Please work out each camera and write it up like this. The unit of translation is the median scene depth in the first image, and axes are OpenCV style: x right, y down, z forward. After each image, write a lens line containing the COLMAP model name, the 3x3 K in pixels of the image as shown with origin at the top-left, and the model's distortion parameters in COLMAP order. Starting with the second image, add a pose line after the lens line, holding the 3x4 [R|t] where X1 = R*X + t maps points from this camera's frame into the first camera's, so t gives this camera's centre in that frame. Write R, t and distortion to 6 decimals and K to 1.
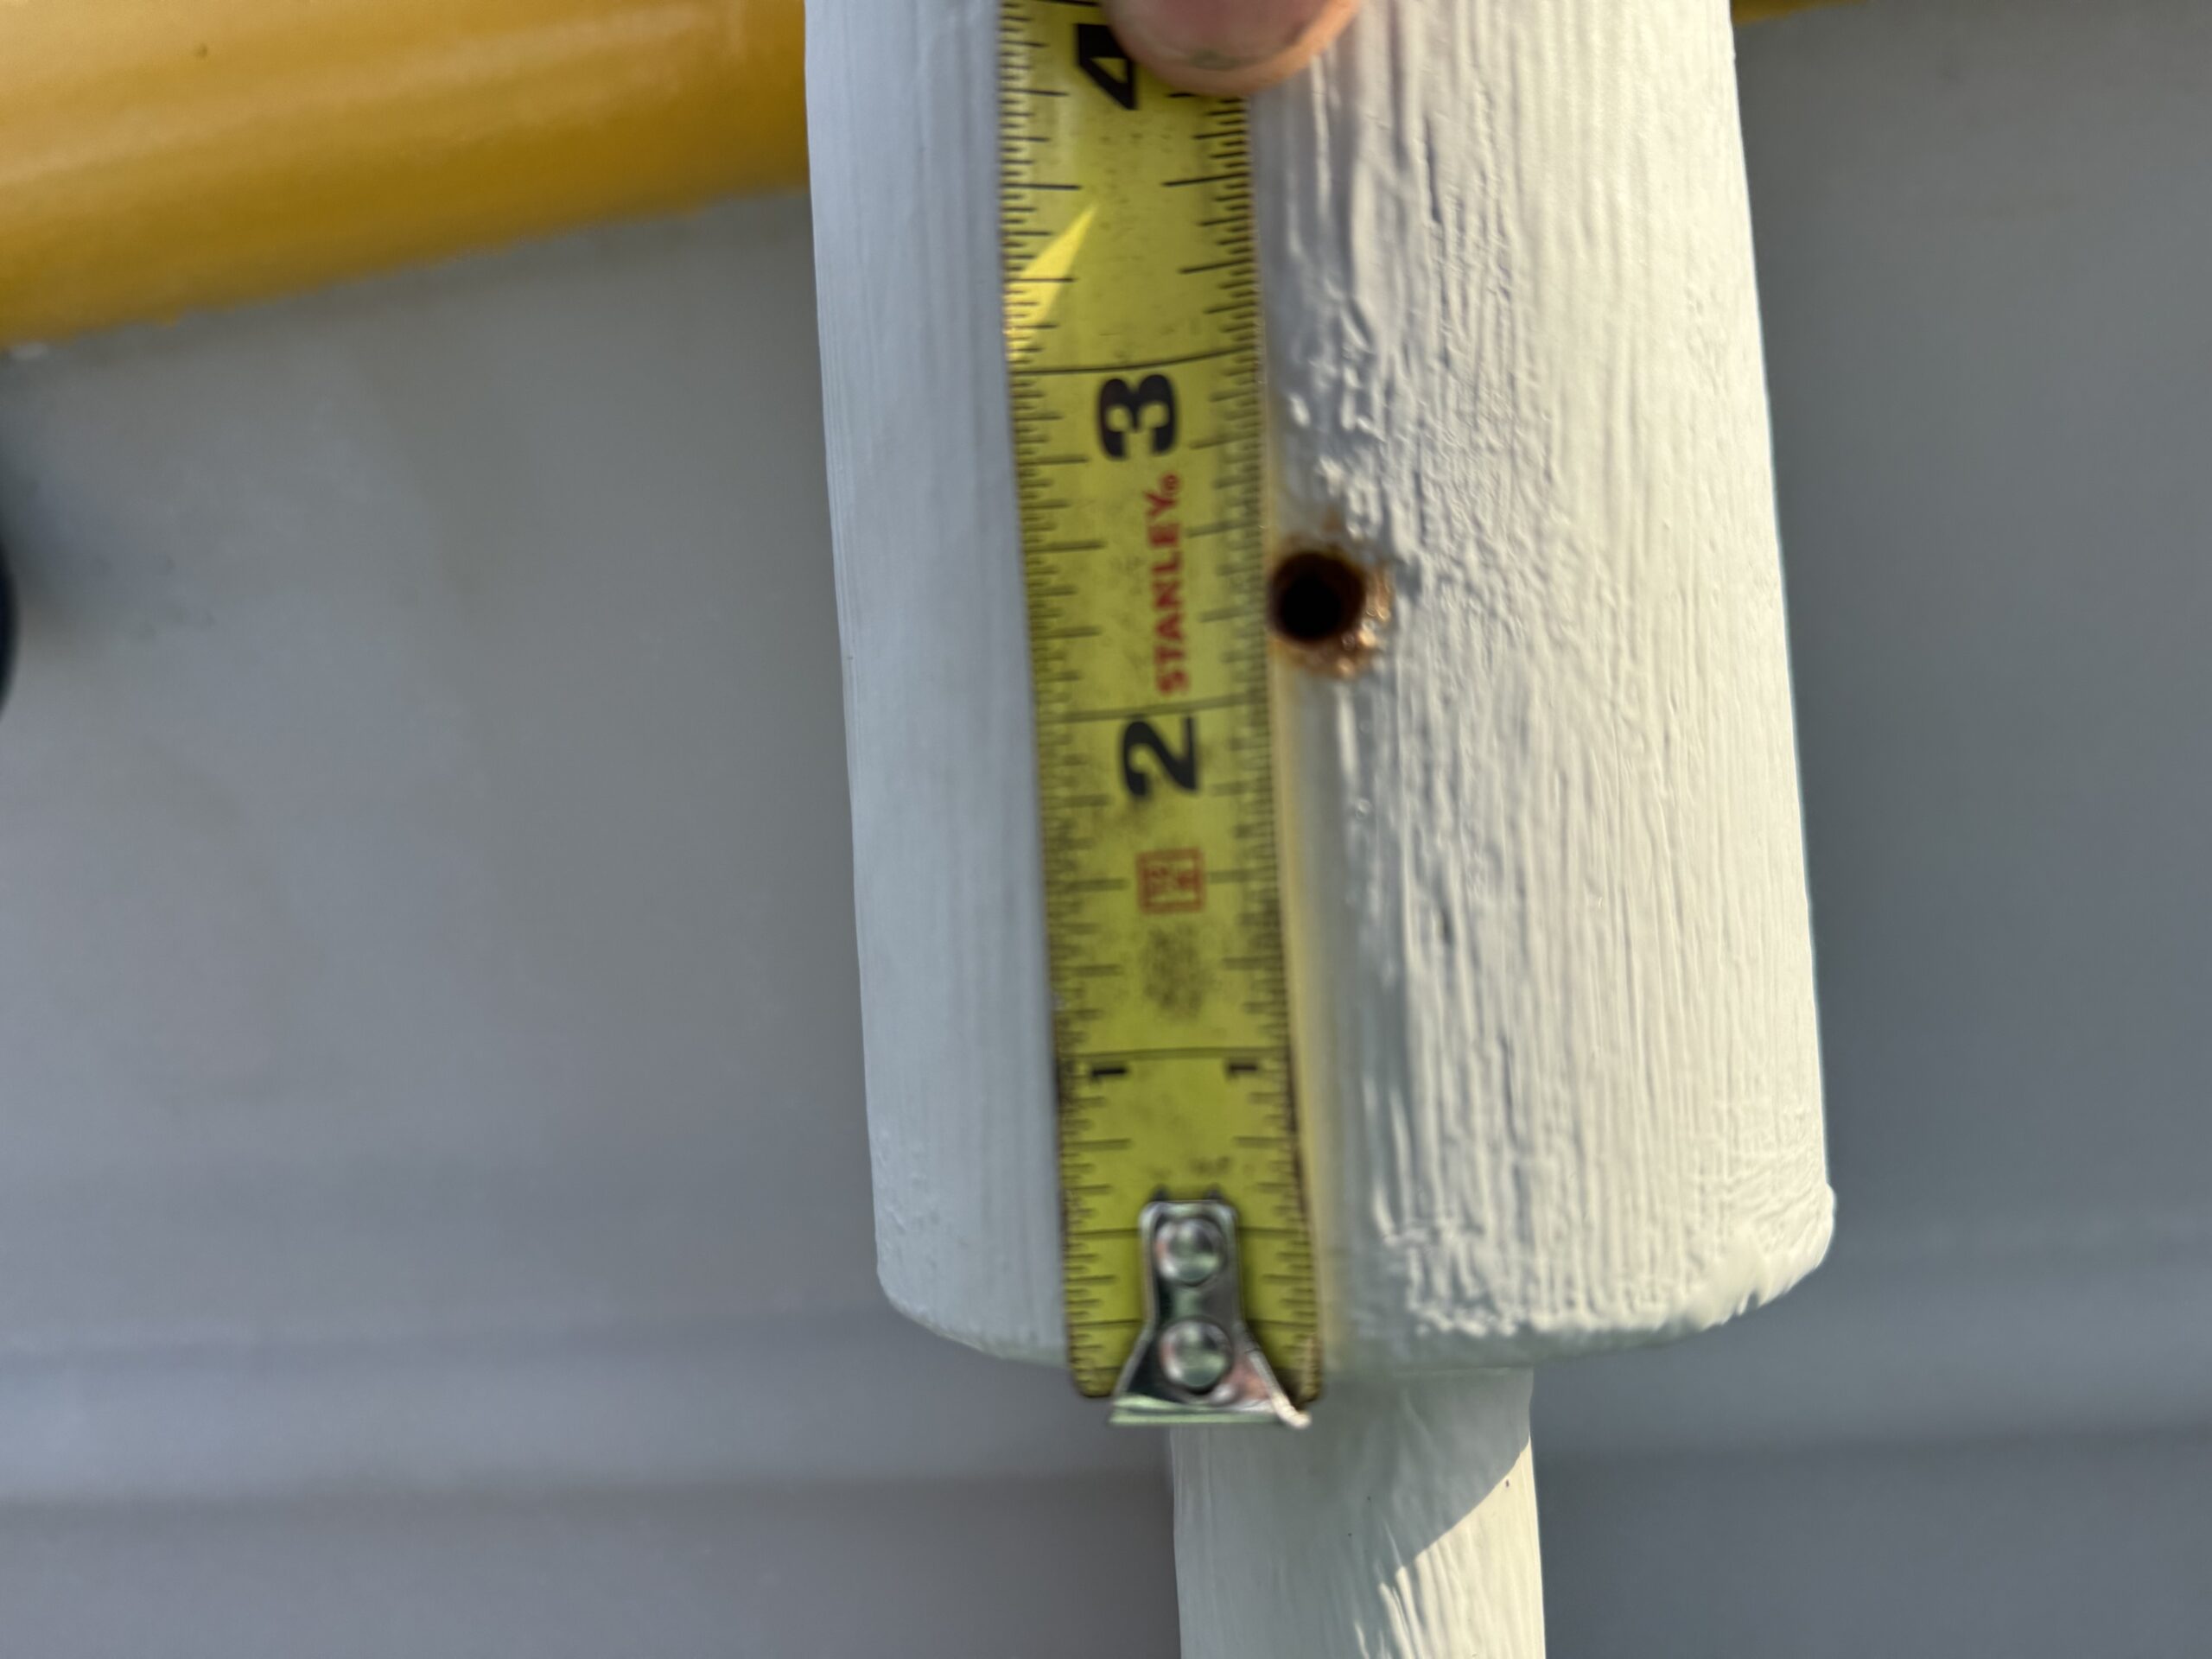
lens RADIAL K [[1549.5, 0, 1106.0], [0, 1549.5, 829.5], [0, 0, 1]] dist [0.119617, -0.165361]
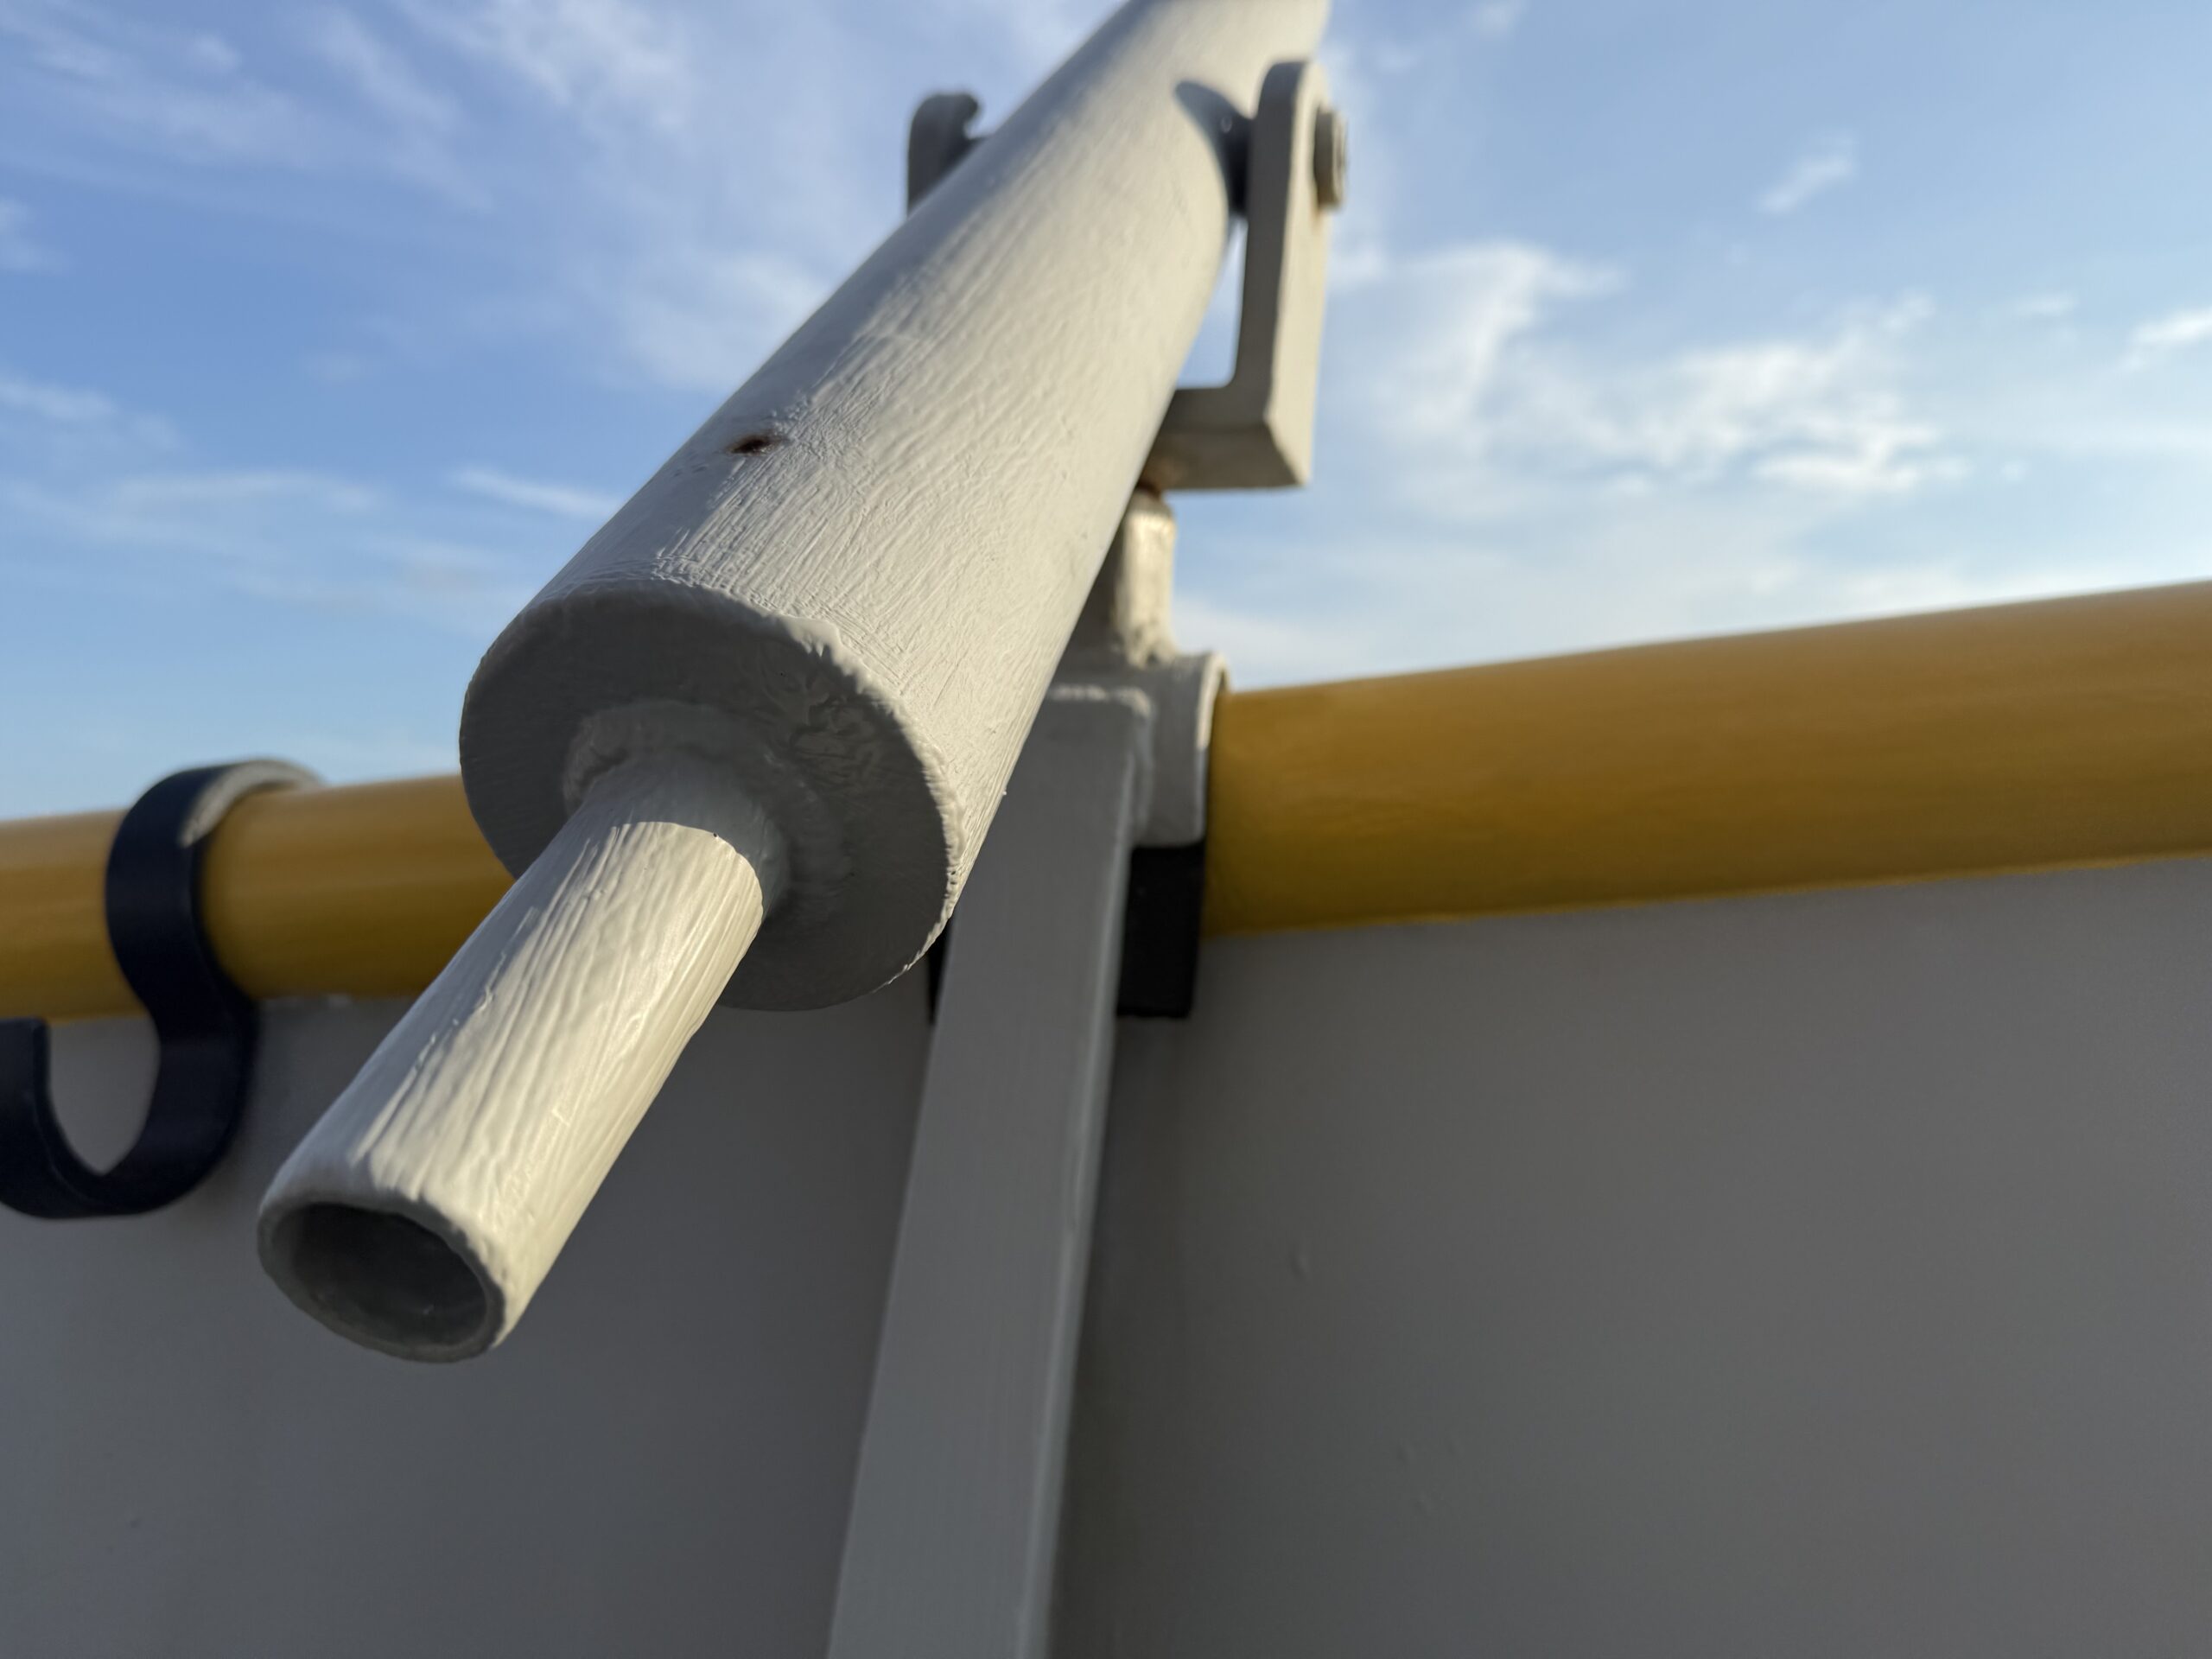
lens RADIAL K [[1549.5, 0, 1106.0], [0, 1549.5, 829.5], [0, 0, 1]] dist [0.119617, -0.165361]
pose [[0.971563, 0.117748, -0.205428, 1.283347], [-0.232563, 0.637562, -0.734458, 1.965477], [0.044492, 0.761348, 0.646815, -0.124555]]
